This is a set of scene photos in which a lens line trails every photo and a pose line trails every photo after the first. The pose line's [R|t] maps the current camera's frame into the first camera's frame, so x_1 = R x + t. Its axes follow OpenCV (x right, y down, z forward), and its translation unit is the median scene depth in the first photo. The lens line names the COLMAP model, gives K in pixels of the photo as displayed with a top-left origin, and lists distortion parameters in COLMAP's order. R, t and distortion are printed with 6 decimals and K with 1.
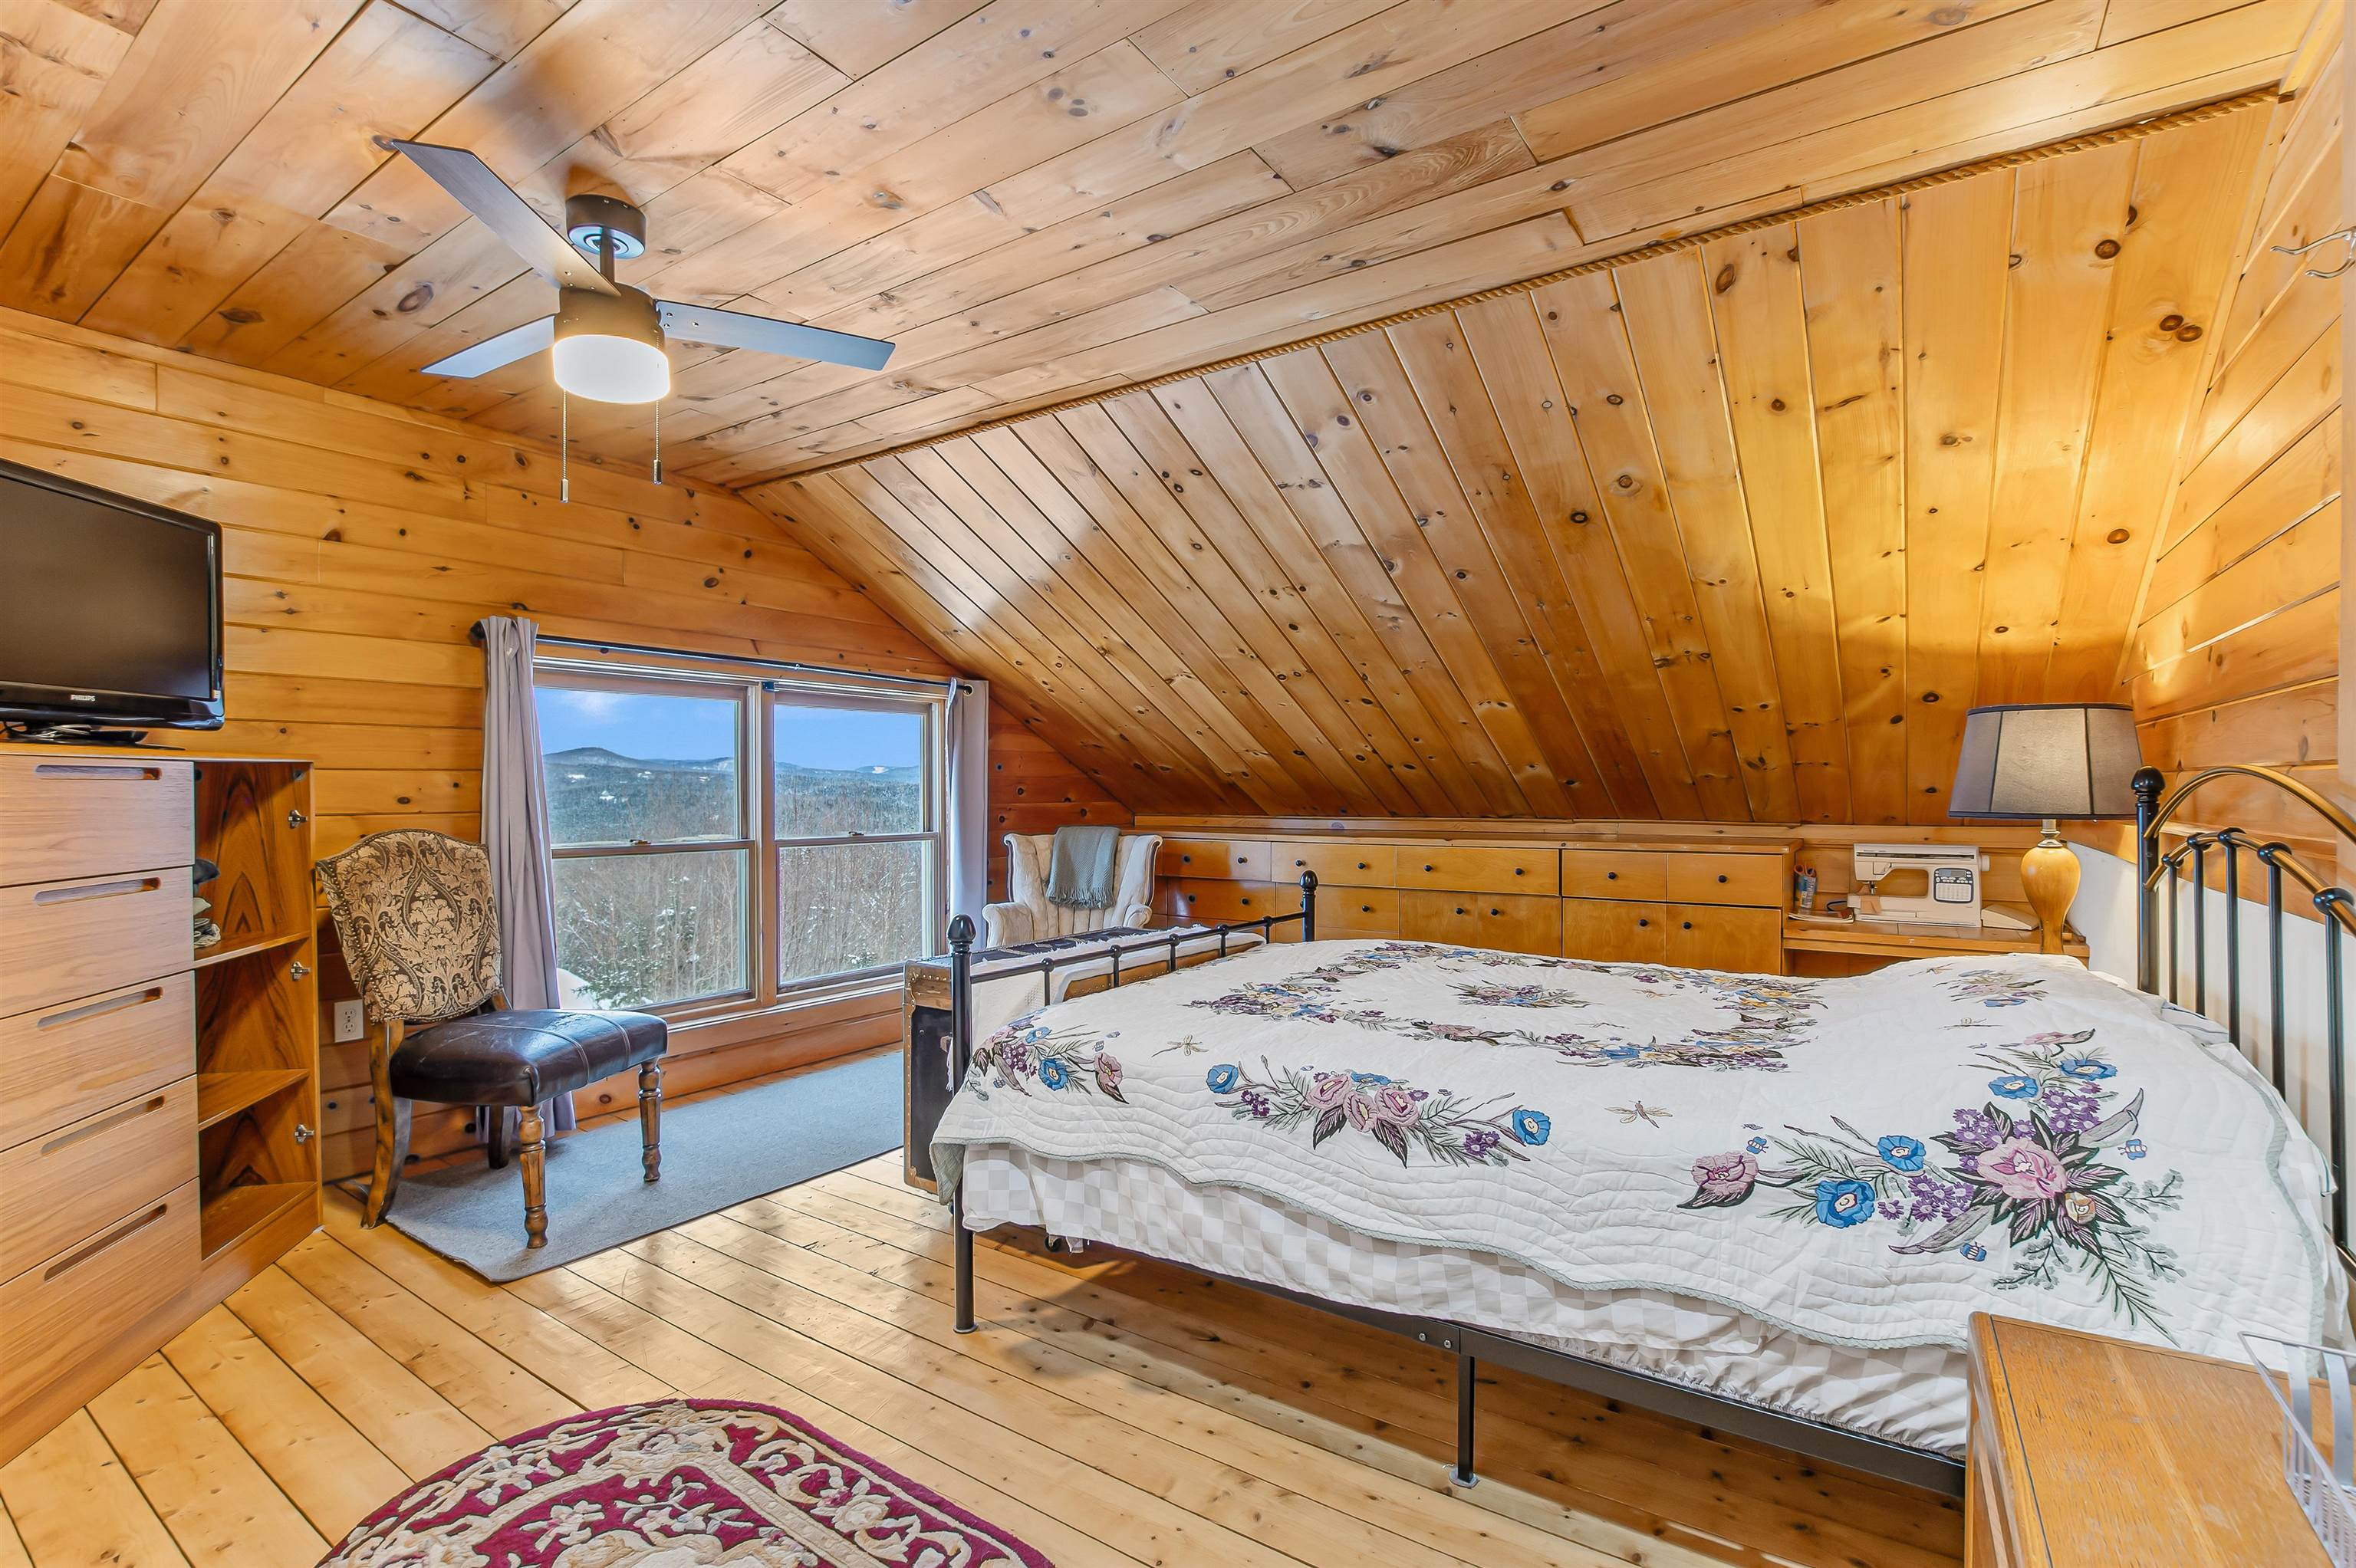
lens RADIAL K [[1062.8, 0, 1160.7], [0, 1062.8, 780.6], [0, 0, 1]] dist [-0.019860, 0.000867]
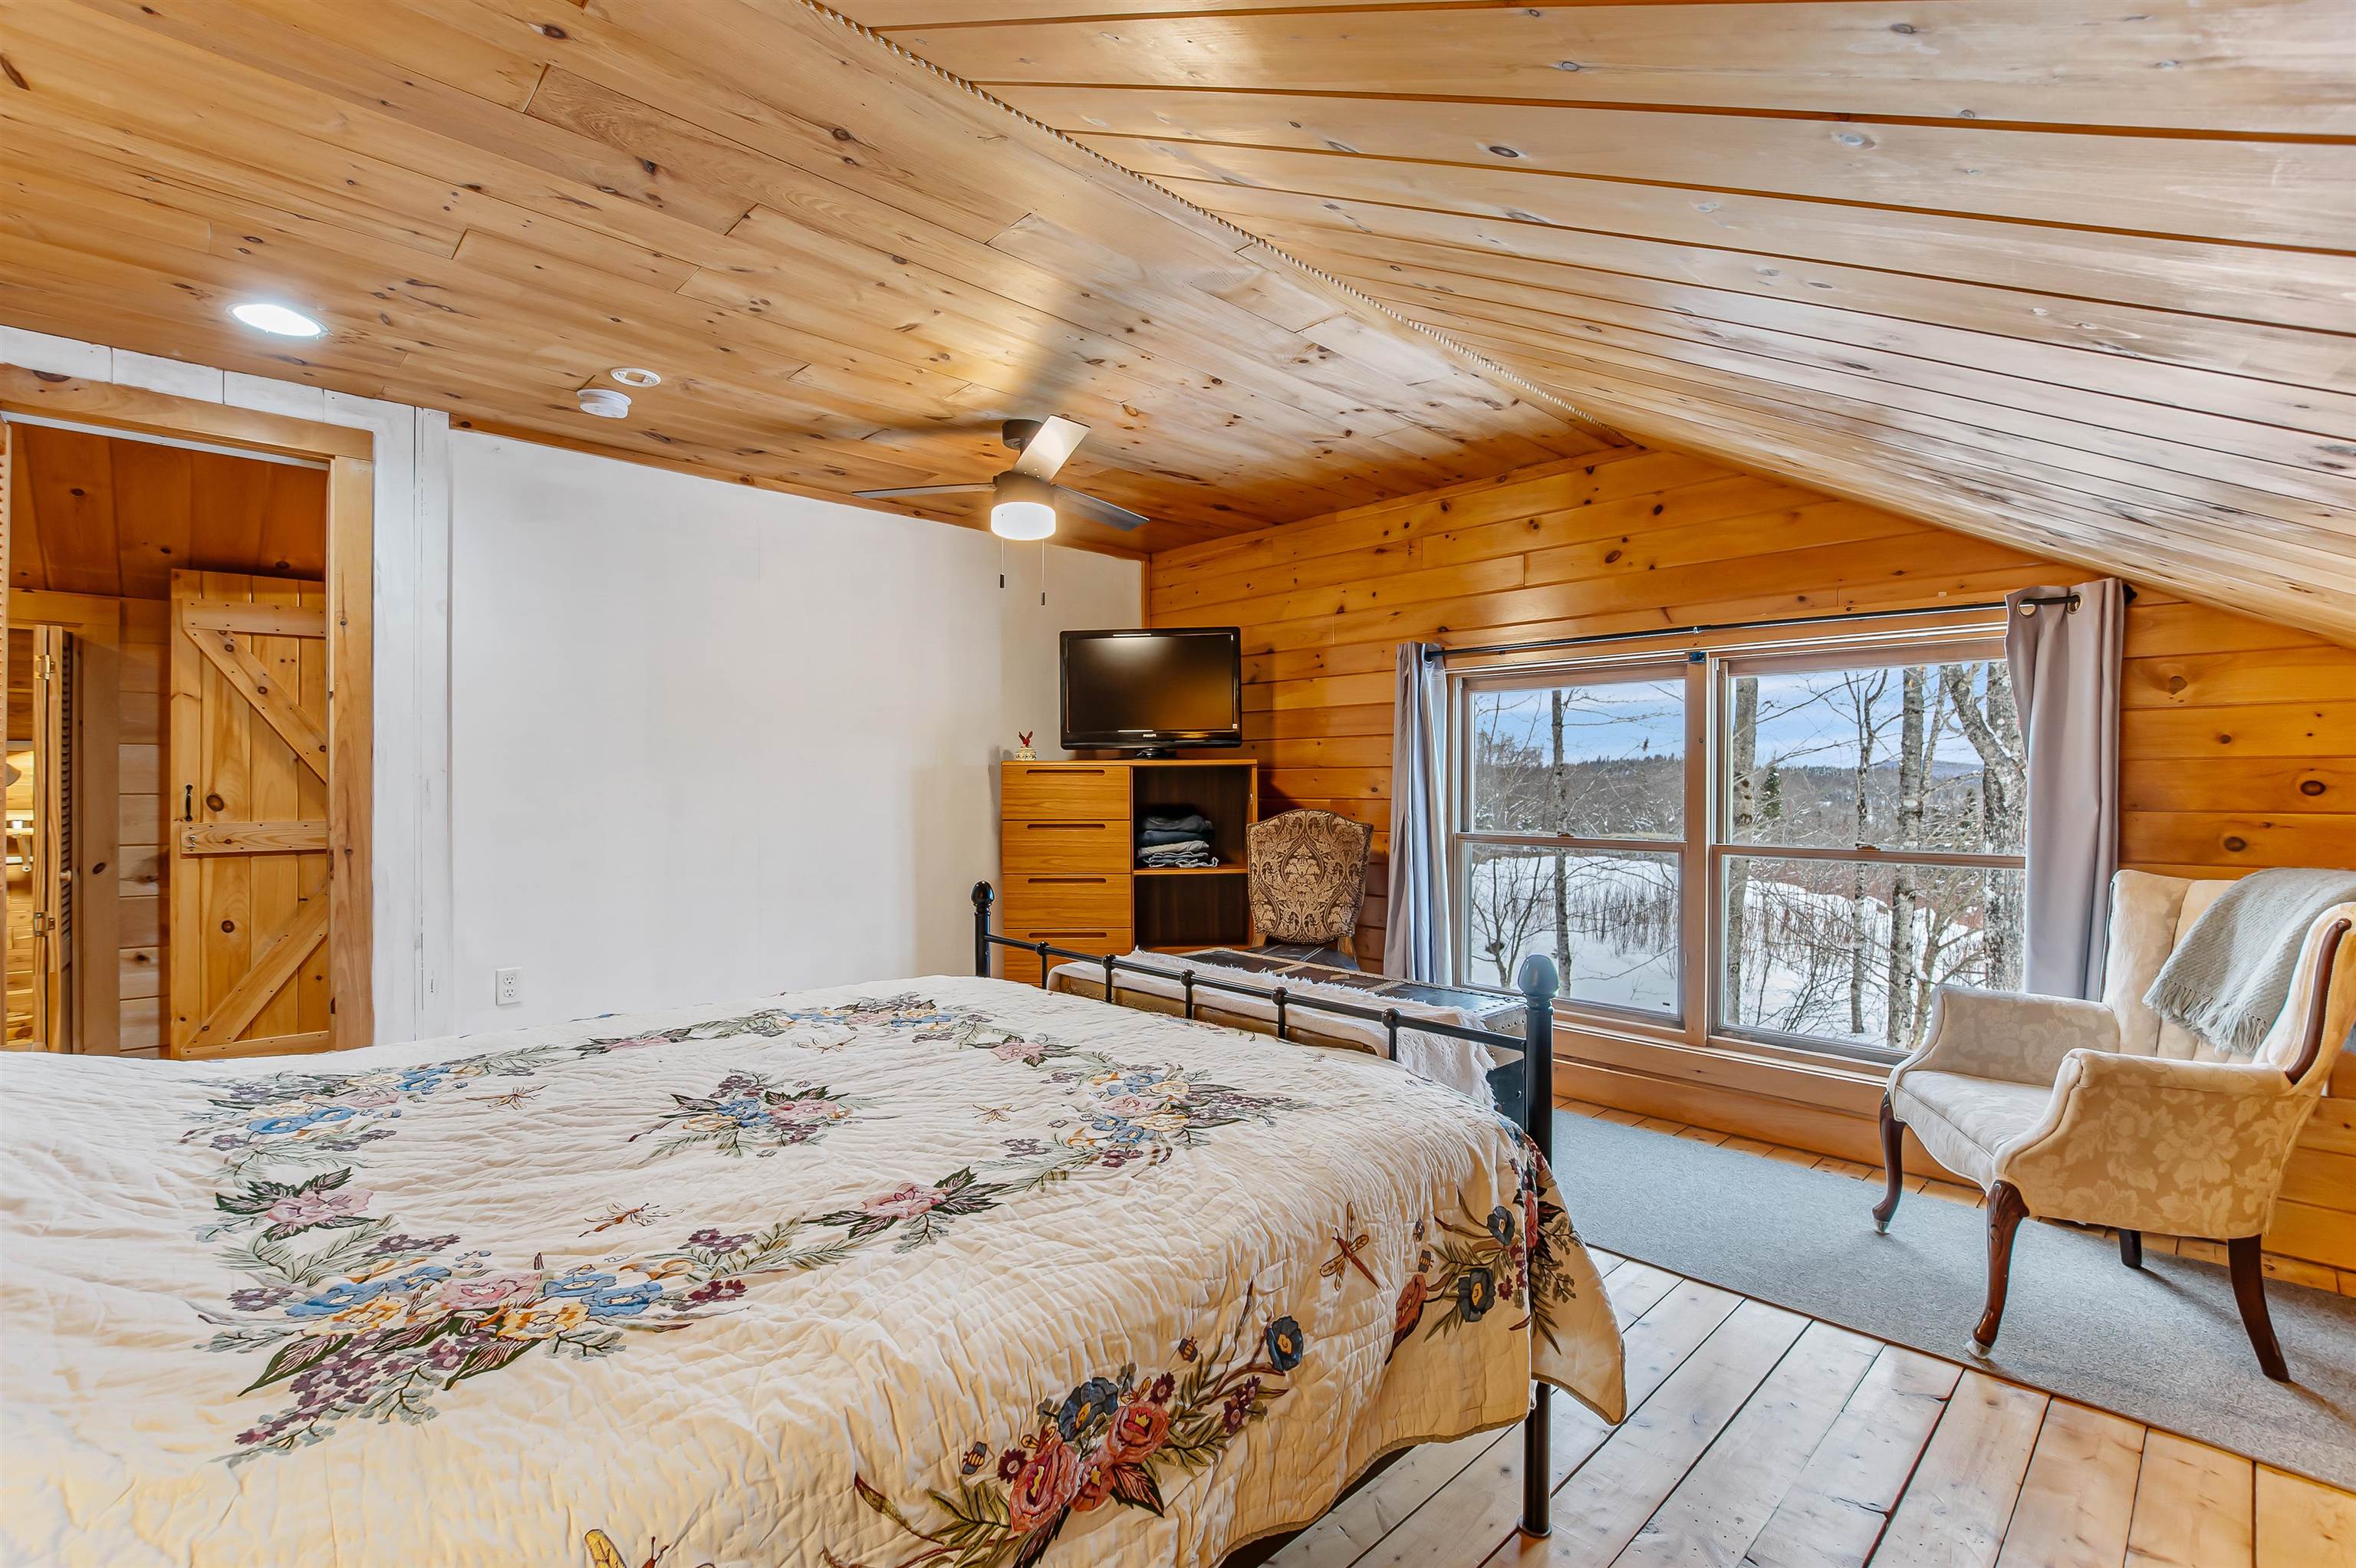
lens RADIAL K [[1041.1, 0, 1188.7], [0, 1041.1, 788.3], [0, 0, 1]] dist [-0.025058, 0.004895]
pose [[-0.185467, 0.005006, -0.982638, 0.706947], [0.004931, 0.999979, 0.004164, 0.010508], [0.982638, -0.004073, -0.185488, 1.082921]]
